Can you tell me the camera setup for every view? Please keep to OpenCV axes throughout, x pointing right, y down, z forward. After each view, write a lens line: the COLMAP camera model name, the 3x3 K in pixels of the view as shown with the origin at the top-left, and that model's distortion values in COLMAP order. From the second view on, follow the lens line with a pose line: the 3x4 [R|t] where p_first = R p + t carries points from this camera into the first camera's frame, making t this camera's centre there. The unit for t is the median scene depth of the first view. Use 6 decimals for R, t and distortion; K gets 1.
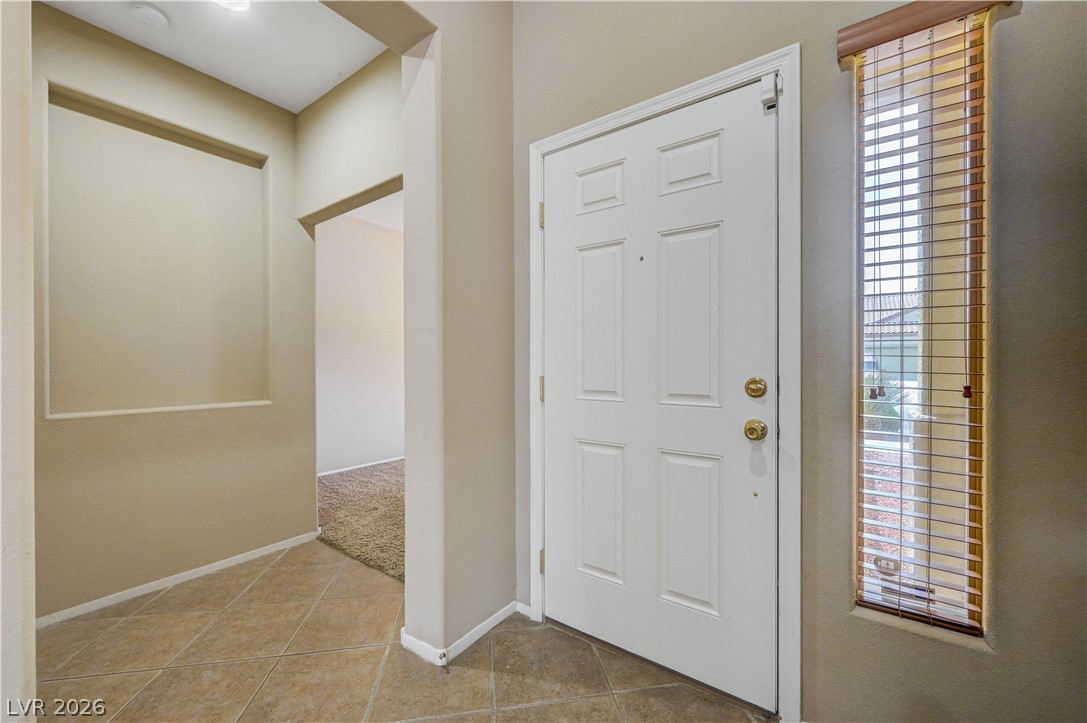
lens RADIAL K [[432.9, 0, 547.4], [0, 432.9, 364.4], [0, 0, 1]] dist [0.000525, 0.000092]
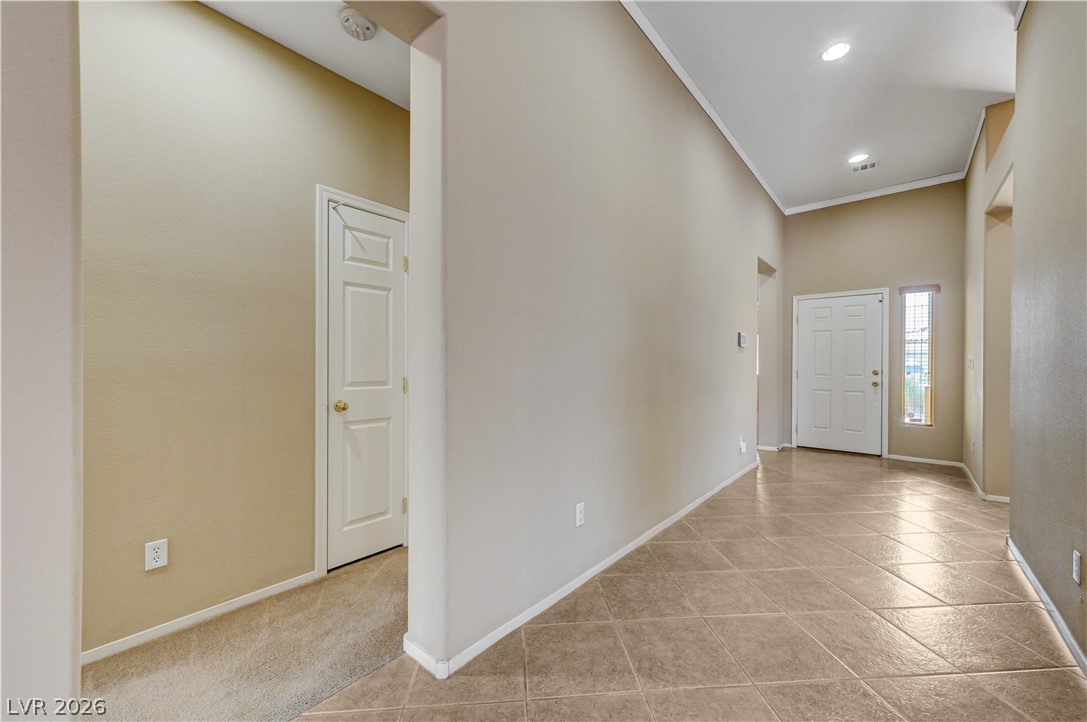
lens RADIAL K [[422.9, 0, 545.8], [0, 422.9, 368.4], [0, 0, 1]] dist [0.002200, 0.000524]
pose [[0.996901, 0.008269, -0.078228, -2.157055], [-0.008186, 0.999966, 0.001378, 0.034938], [0.078237, -0.000733, 0.996935, -2.999760]]
